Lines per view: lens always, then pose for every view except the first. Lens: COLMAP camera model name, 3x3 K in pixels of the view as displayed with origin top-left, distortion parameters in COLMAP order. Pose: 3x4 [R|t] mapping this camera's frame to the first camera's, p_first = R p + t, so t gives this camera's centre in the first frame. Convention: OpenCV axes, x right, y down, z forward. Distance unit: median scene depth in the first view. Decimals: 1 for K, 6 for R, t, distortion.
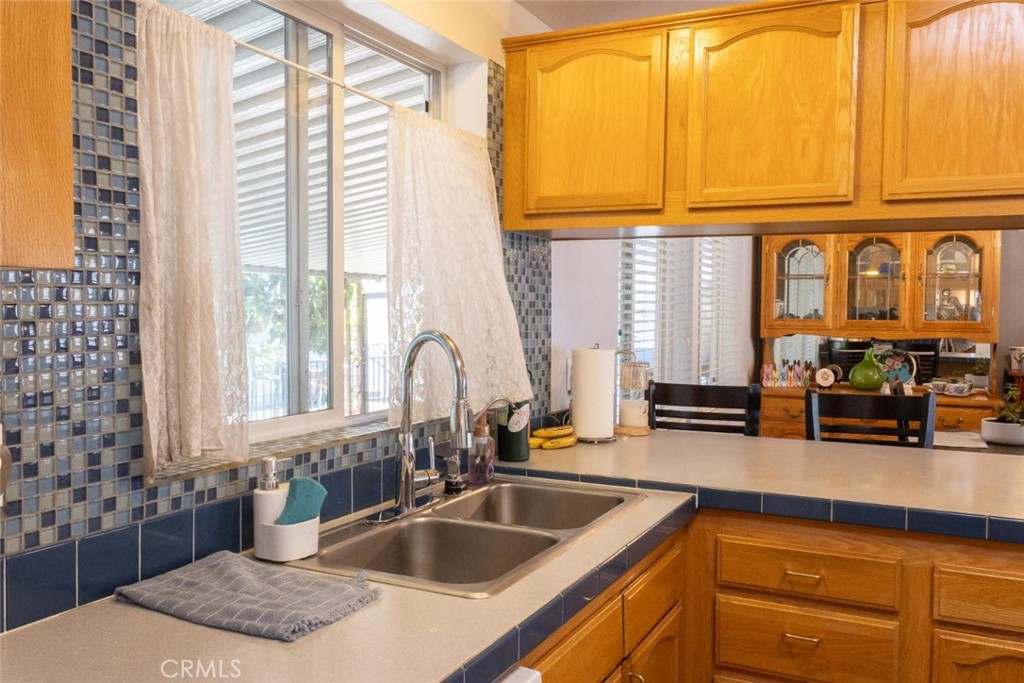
lens RADIAL K [[828.9, 0, 510.5], [0, 828.9, 341.5], [0, 0, 1]] dist [0.012439, -0.002278]
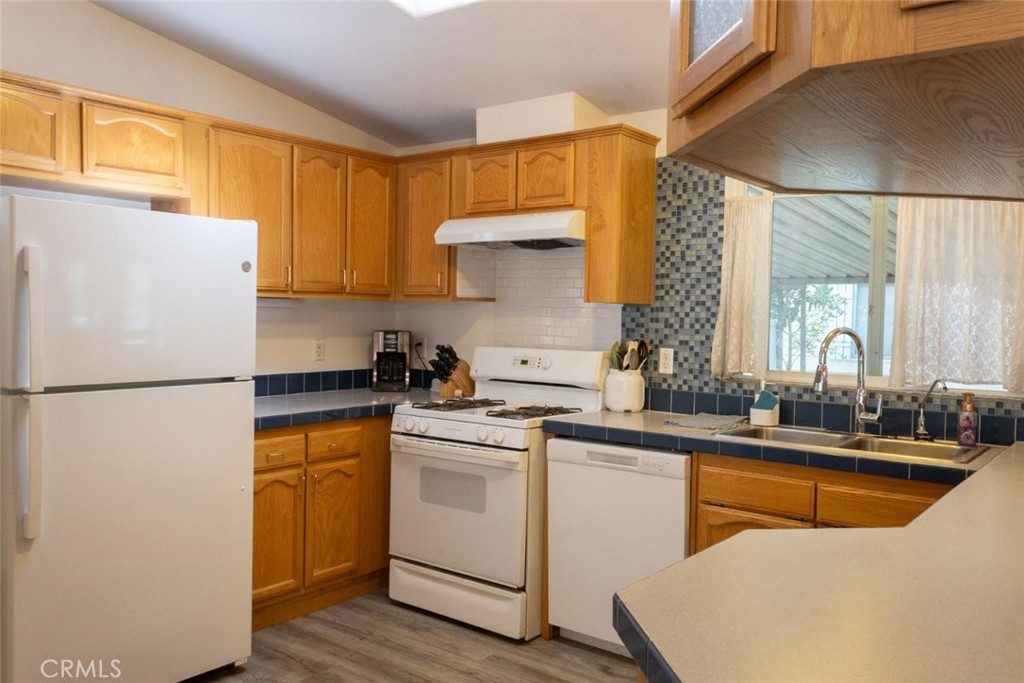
lens RADIAL K [[828.9, 0, 513.4], [0, 828.9, 342.5], [0, 0, 1]] dist [0.012439, -0.002278]
pose [[-0.171058, 0.027162, -0.984887, 2.408347], [-0.059299, 0.997524, 0.037810, -0.010468], [0.983475, 0.064870, -0.169023, 0.828058]]
